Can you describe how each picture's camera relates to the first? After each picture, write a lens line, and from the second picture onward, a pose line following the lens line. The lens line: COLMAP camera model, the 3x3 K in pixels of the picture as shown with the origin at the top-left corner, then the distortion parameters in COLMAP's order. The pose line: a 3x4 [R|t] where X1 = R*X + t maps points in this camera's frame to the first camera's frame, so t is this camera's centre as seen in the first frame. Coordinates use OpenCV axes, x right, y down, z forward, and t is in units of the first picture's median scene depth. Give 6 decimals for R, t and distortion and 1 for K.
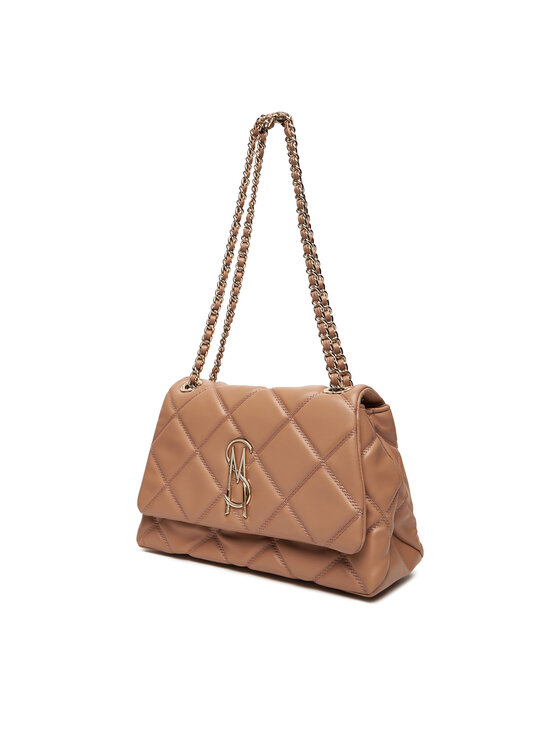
lens RADIAL K [[861.3, 0, 280.0], [0, 861.3, 373.0], [0, 0, 1]] dist [-0.244016, -0.017702]
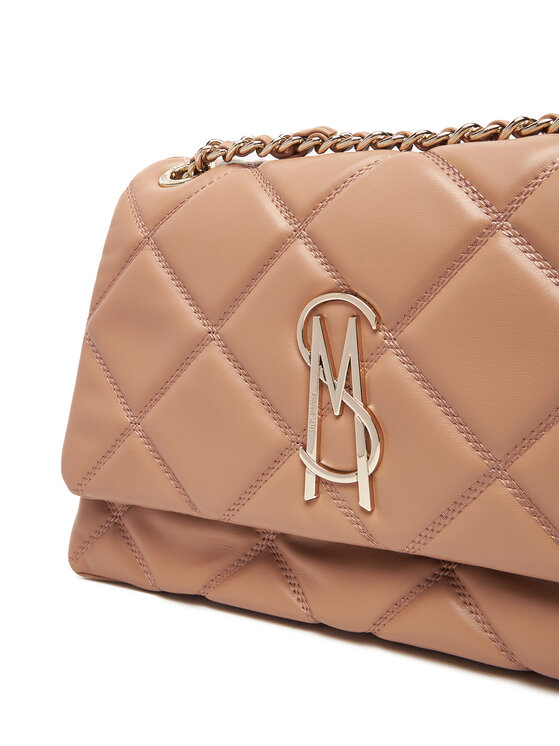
lens RADIAL K [[861.3, 0, 280.0], [0, 861.3, 373.0], [0, 0, 1]] dist [-0.244016, -0.017702]
pose [[0.995015, -0.059649, 0.079918, -0.099398], [0.046184, 0.985900, 0.160835, 0.049982], [-0.088384, -0.156342, 0.983740, 0.633766]]
